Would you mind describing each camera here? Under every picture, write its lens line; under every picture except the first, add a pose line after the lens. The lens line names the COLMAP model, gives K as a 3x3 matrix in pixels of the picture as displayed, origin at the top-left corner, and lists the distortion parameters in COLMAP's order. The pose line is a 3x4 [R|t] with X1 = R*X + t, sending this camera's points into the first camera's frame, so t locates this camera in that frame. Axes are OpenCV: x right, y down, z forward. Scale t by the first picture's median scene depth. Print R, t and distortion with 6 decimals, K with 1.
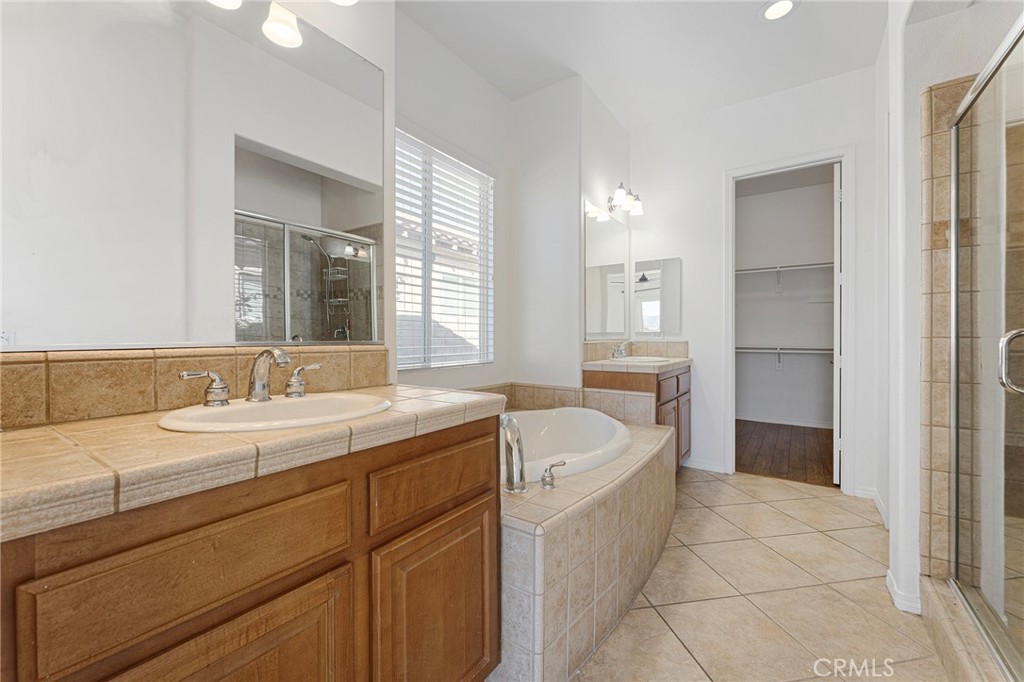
lens RADIAL K [[419.2, 0, 493.6], [0, 419.2, 336.7], [0, 0, 1]] dist [-0.002983, -0.000469]
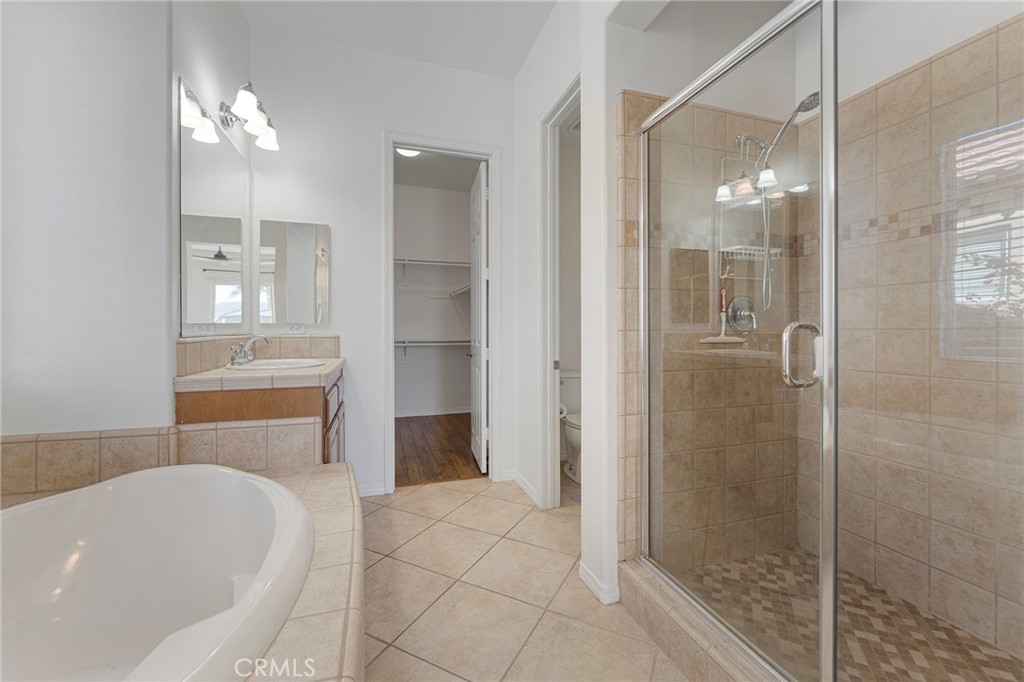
lens RADIAL K [[417.6, 0, 519.4], [0, 417.6, 330.5], [0, 0, 1]] dist [-0.001933, -0.000331]
pose [[0.566056, -0.002308, 0.824364, 0.022829], [0.000895, 0.999997, 0.002185, -0.000316], [-0.824366, -0.000499, 0.566056, 0.346934]]
